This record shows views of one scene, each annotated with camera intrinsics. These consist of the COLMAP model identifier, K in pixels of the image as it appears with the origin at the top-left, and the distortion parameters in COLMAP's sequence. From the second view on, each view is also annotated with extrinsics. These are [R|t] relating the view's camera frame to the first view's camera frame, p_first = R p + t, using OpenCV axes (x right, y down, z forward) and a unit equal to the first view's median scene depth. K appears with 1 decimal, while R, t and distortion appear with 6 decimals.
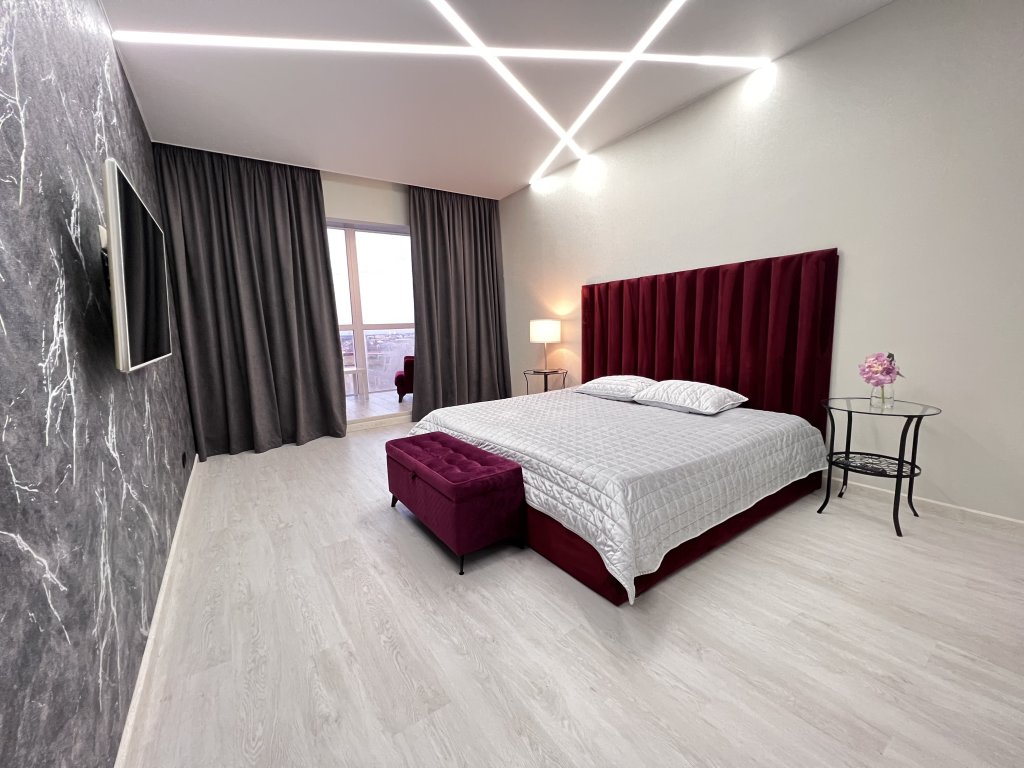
lens RADIAL K [[410.2, 0, 508.0], [0, 410.2, 383.3], [0, 0, 1]] dist [-0.000298, -0.000068]
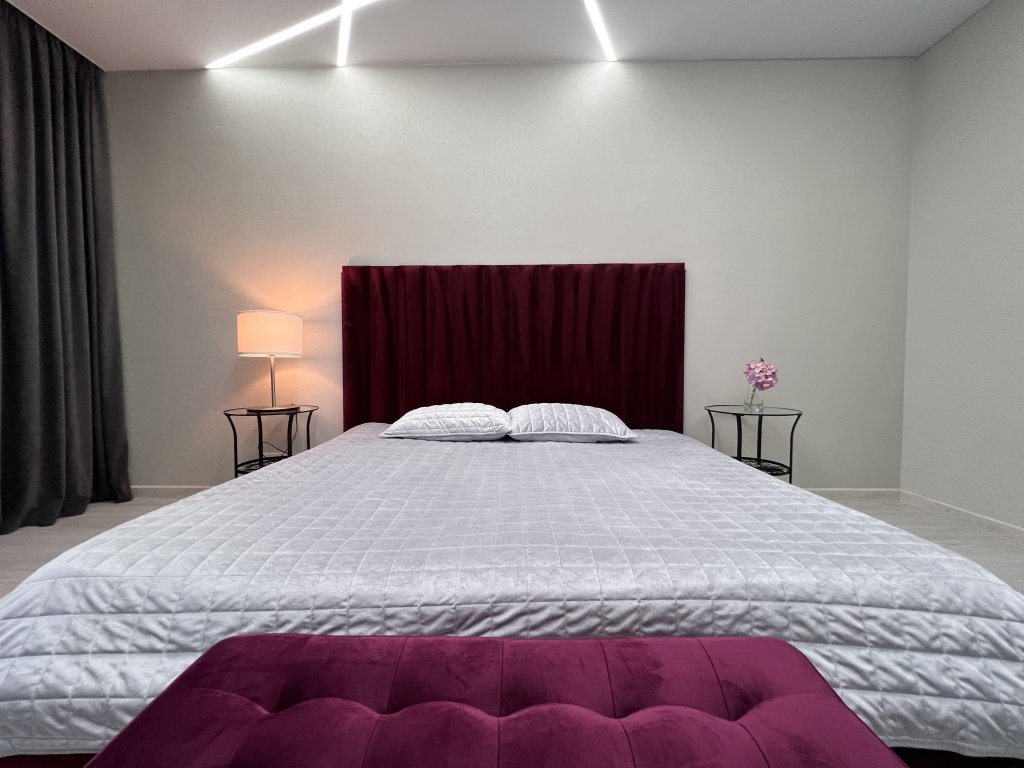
lens RADIAL K [[410.2, 0, 508.0], [0, 410.2, 383.3], [0, 0, 1]] dist [-0.000298, -0.000068]
pose [[0.582767, -0.004145, 0.812629, -0.205614], [0.091474, 0.993966, -0.060529, -0.003508], [-0.807474, 0.109609, 0.579630, 0.538763]]
